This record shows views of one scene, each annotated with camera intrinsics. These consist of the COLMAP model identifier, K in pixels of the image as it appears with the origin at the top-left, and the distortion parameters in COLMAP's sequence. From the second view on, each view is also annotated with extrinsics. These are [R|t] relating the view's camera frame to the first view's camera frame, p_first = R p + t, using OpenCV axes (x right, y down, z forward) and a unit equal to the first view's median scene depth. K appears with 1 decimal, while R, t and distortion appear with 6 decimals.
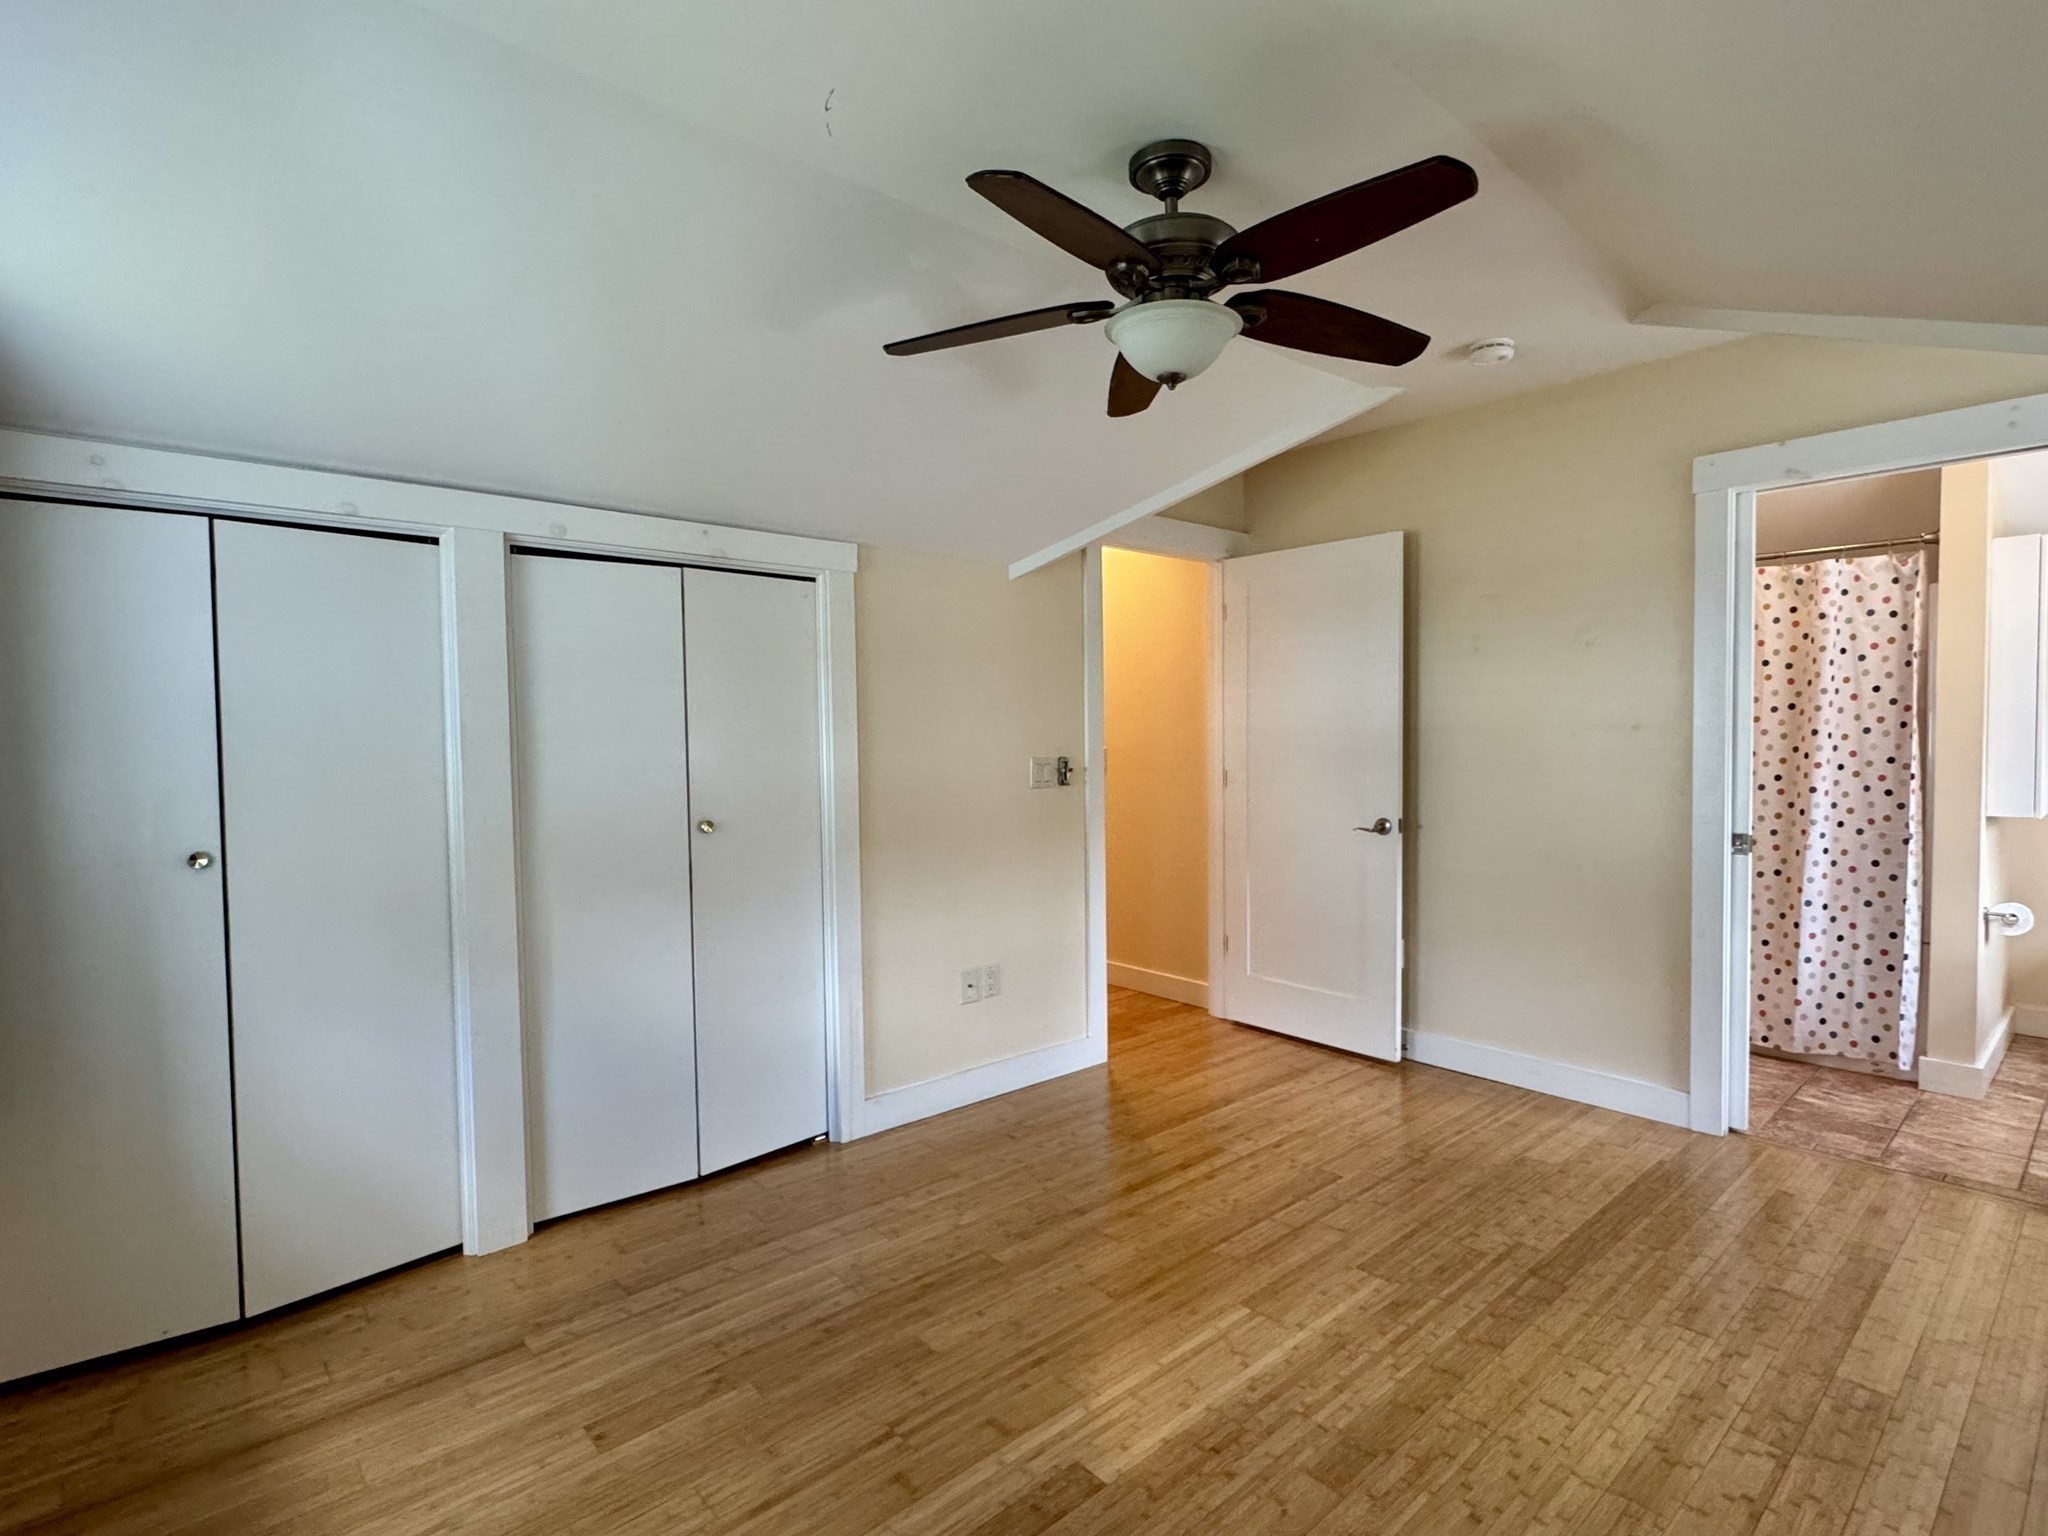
lens RADIAL K [[1012.1, 0, 1022.8], [0, 1012.1, 770.0], [0, 0, 1]] dist [-0.002551, 0.000480]
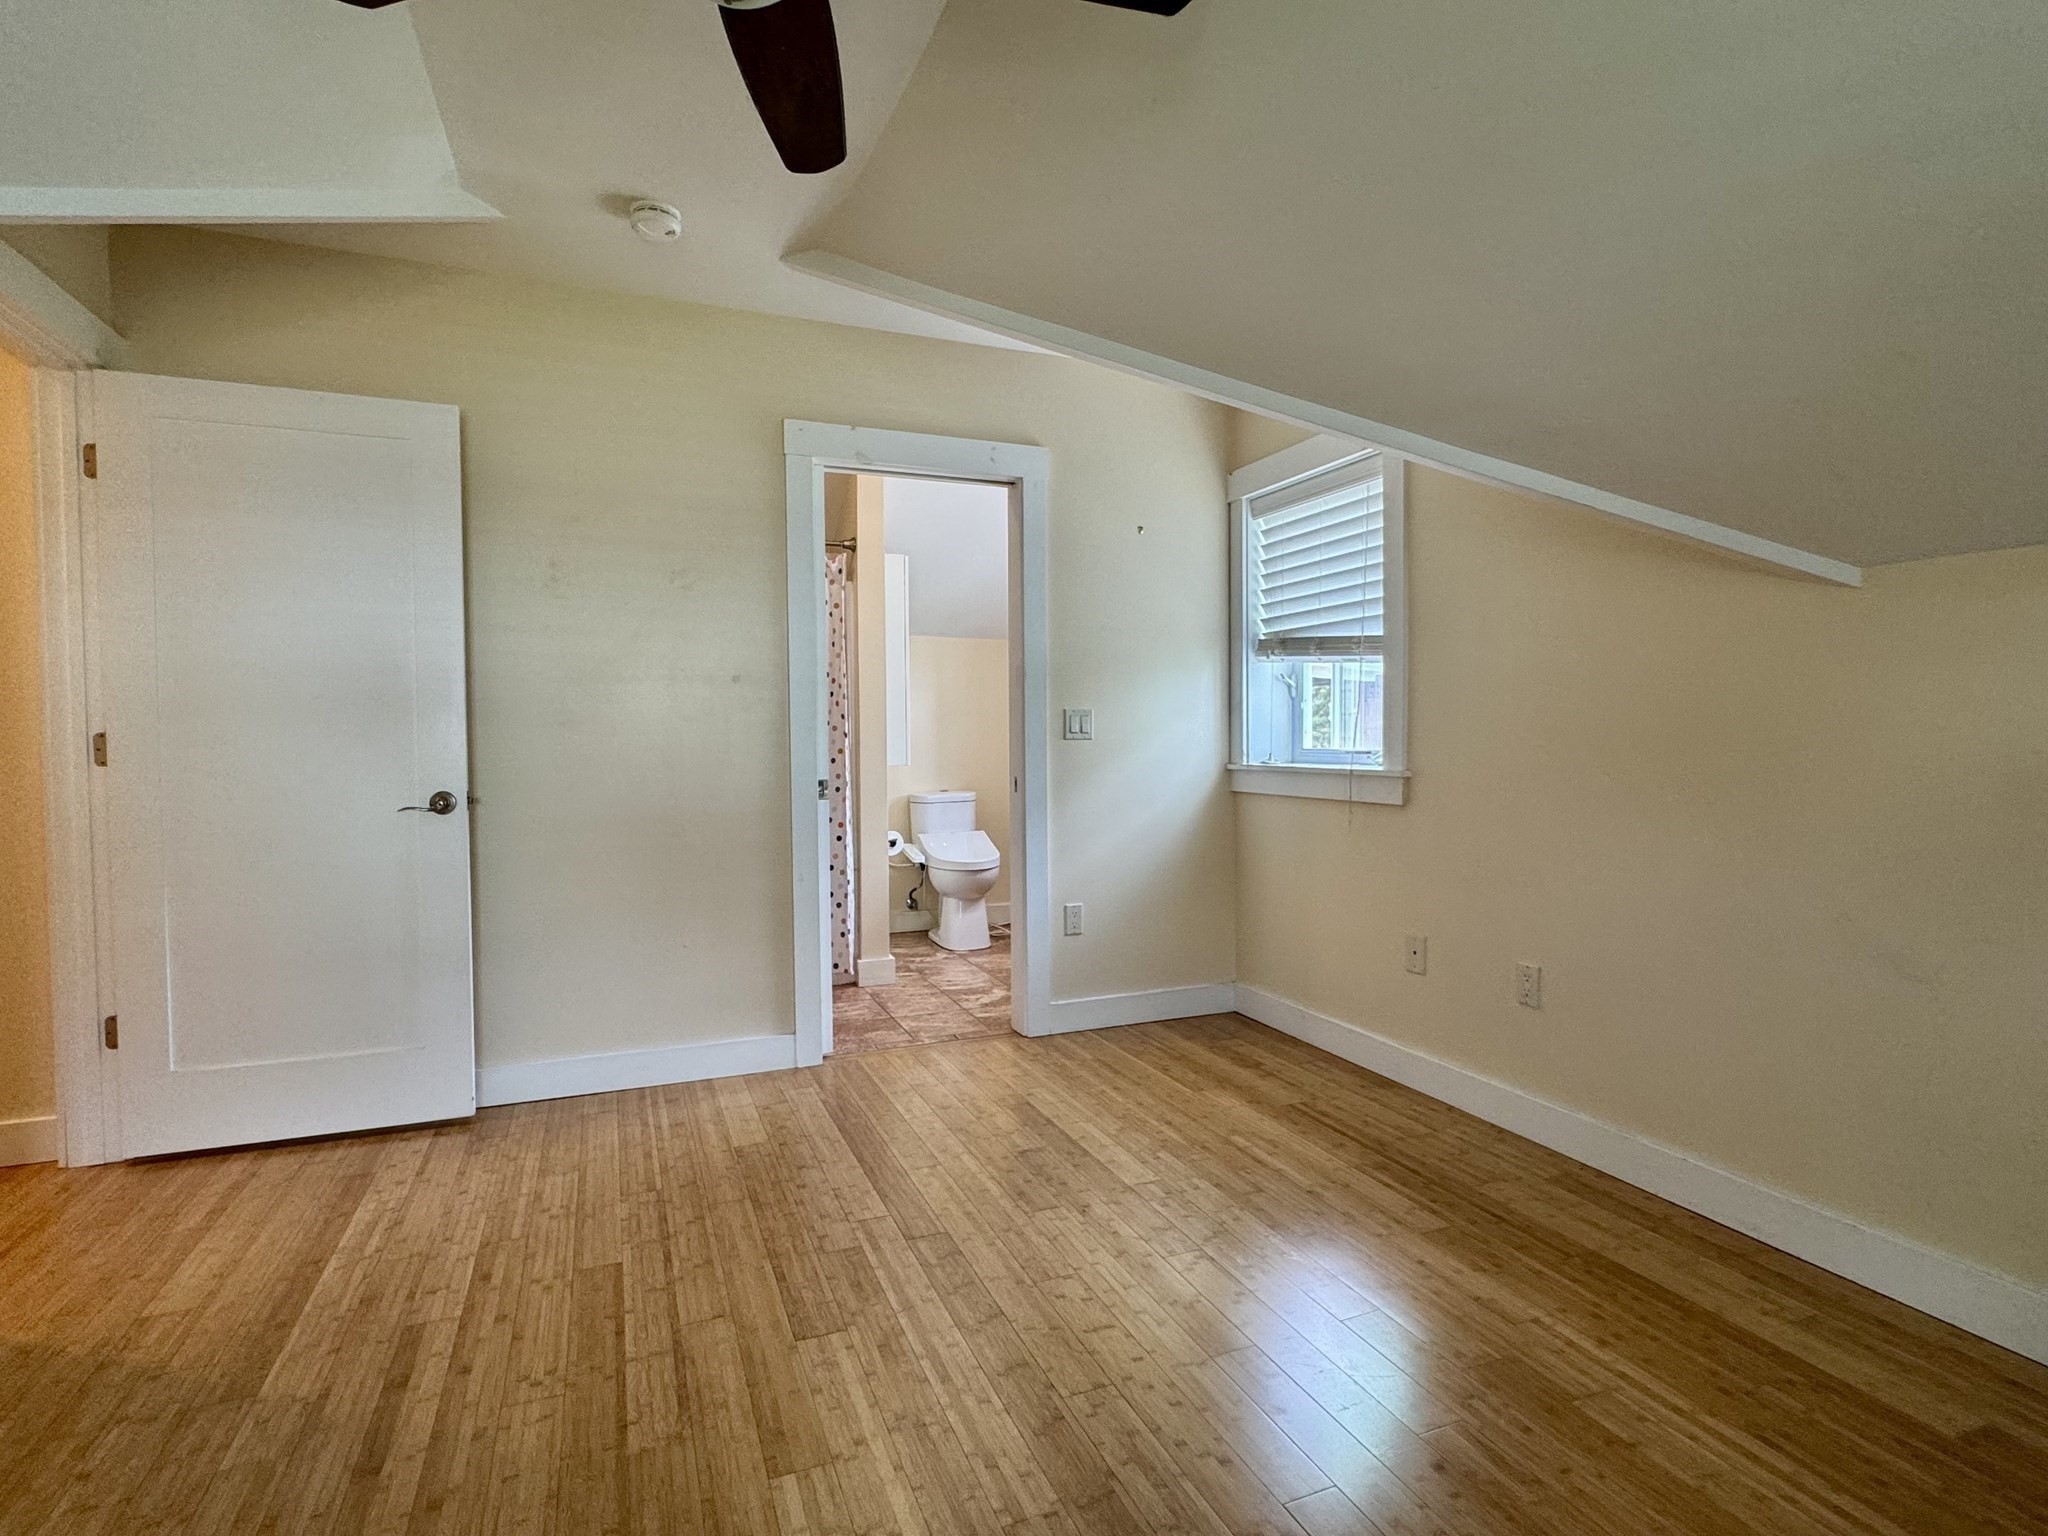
lens RADIAL K [[1012.1, 0, 1022.8], [0, 1012.1, 770.0], [0, 0, 1]] dist [-0.002551, 0.000480]
pose [[0.326796, -0.022827, 0.944819, -0.245919], [0.036668, 0.999262, 0.011459, 0.048074], [-0.944383, 0.030899, 0.327392, 0.445645]]
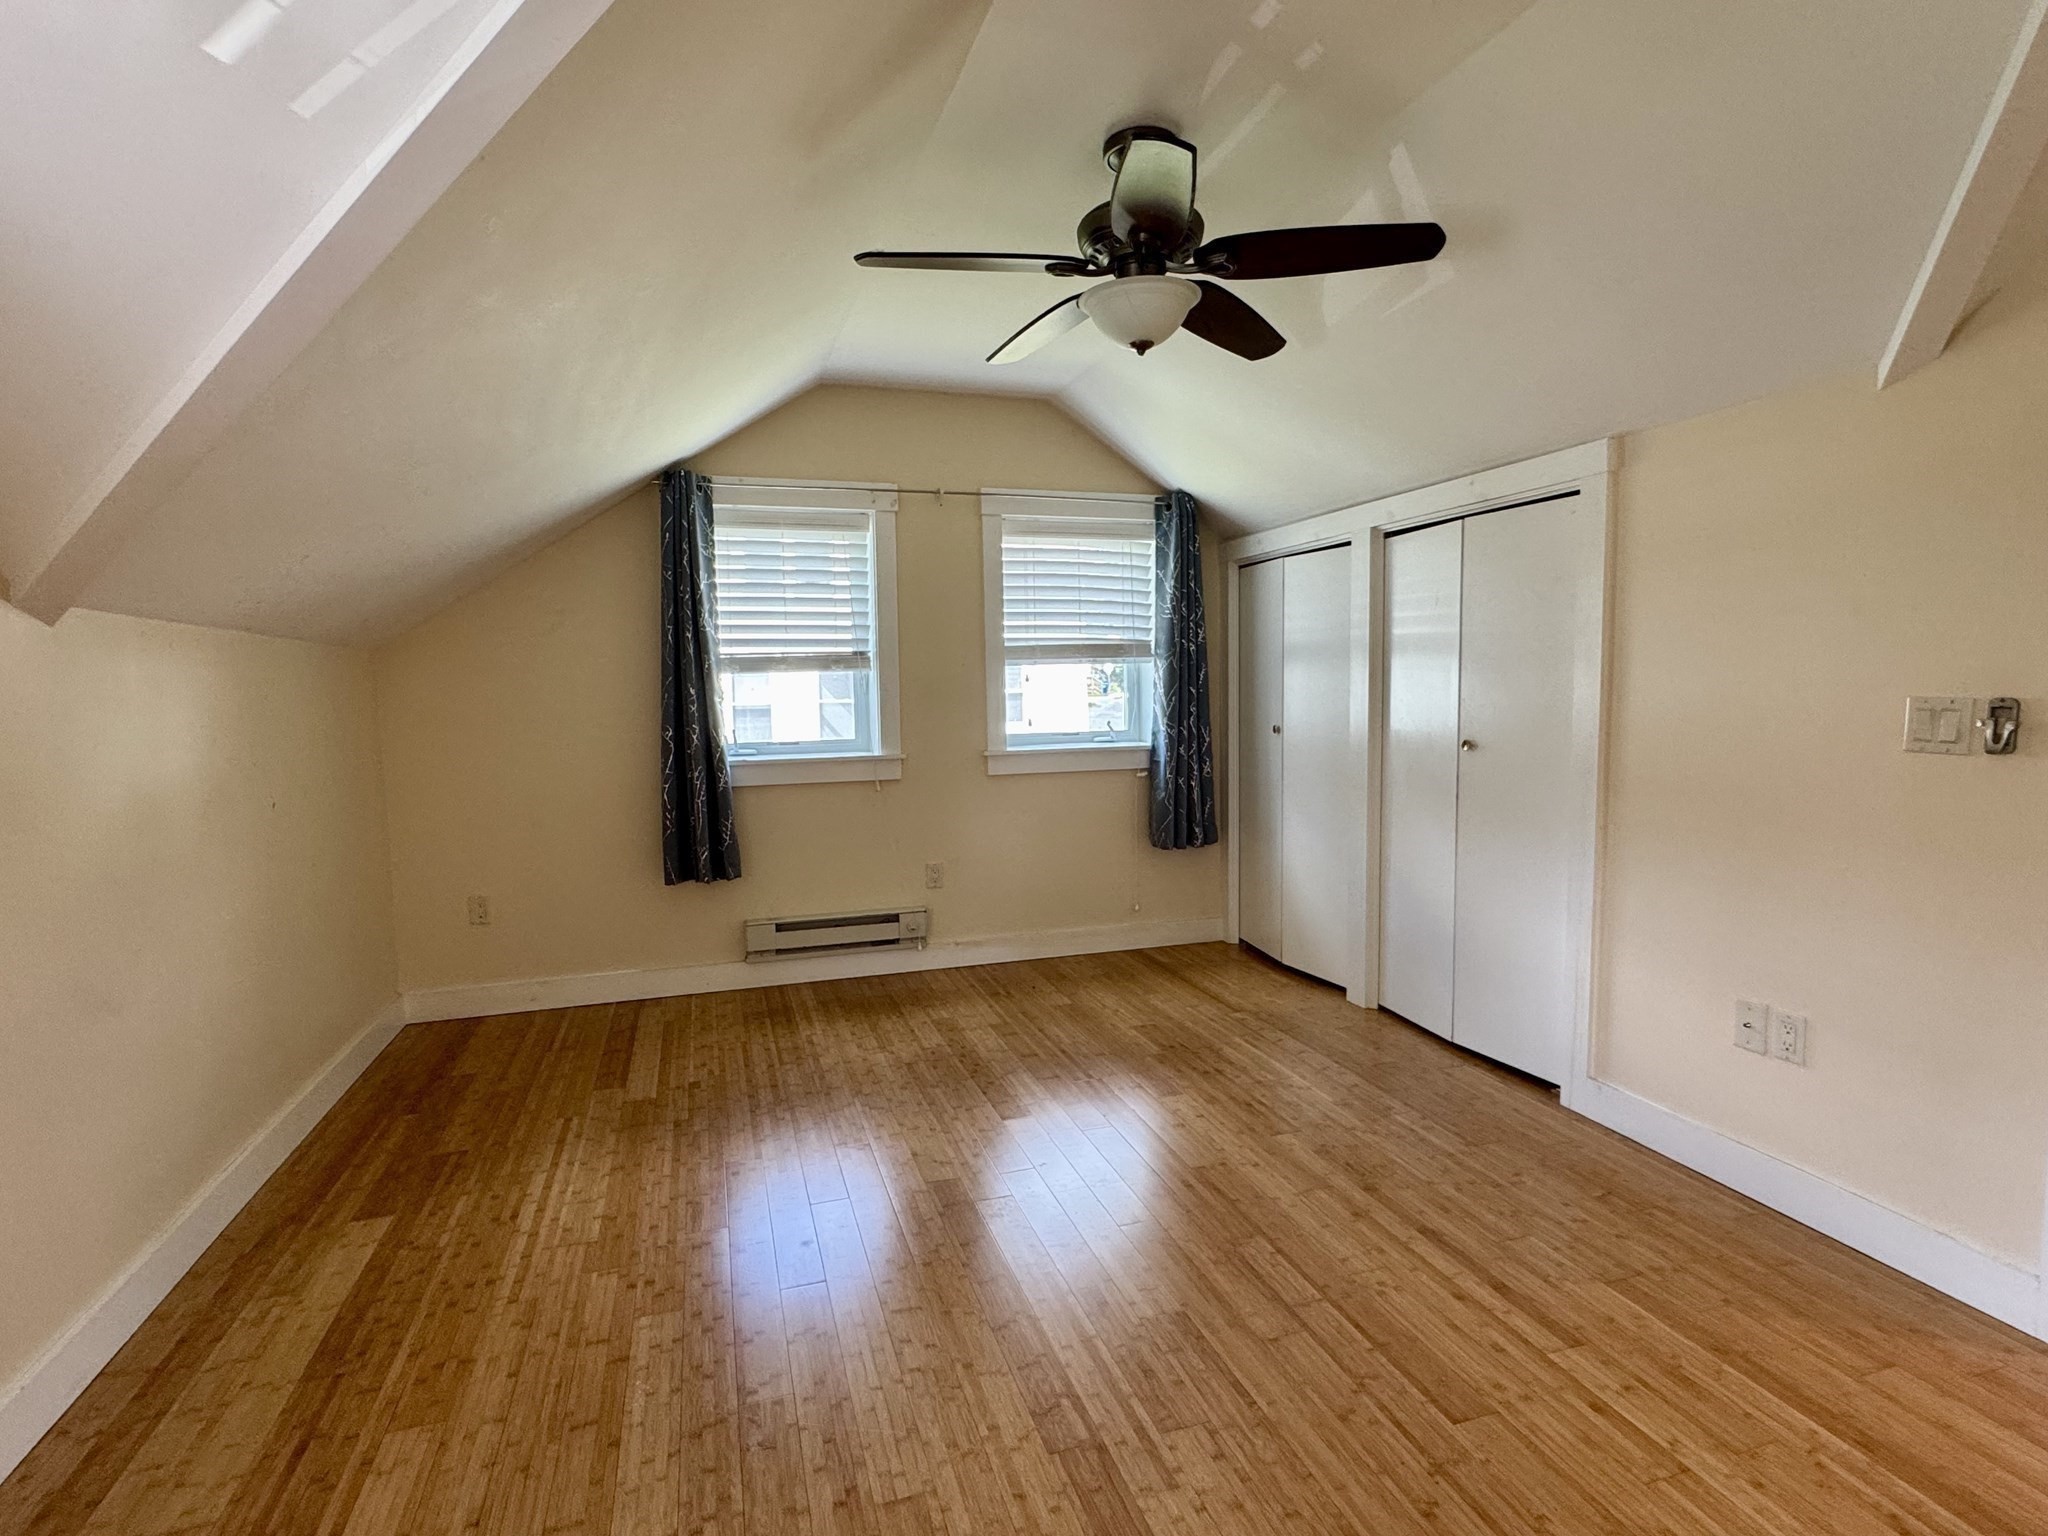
lens RADIAL K [[1014.3, 0, 1029.4], [0, 1014.3, 766.7], [0, 0, 1]] dist [0.002676, 0.000724]
pose [[-0.396946, 0.089656, -0.913453, 0.847270], [-0.015495, 0.994421, 0.104337, -0.028383], [0.917711, 0.055570, -0.393342, 0.913236]]
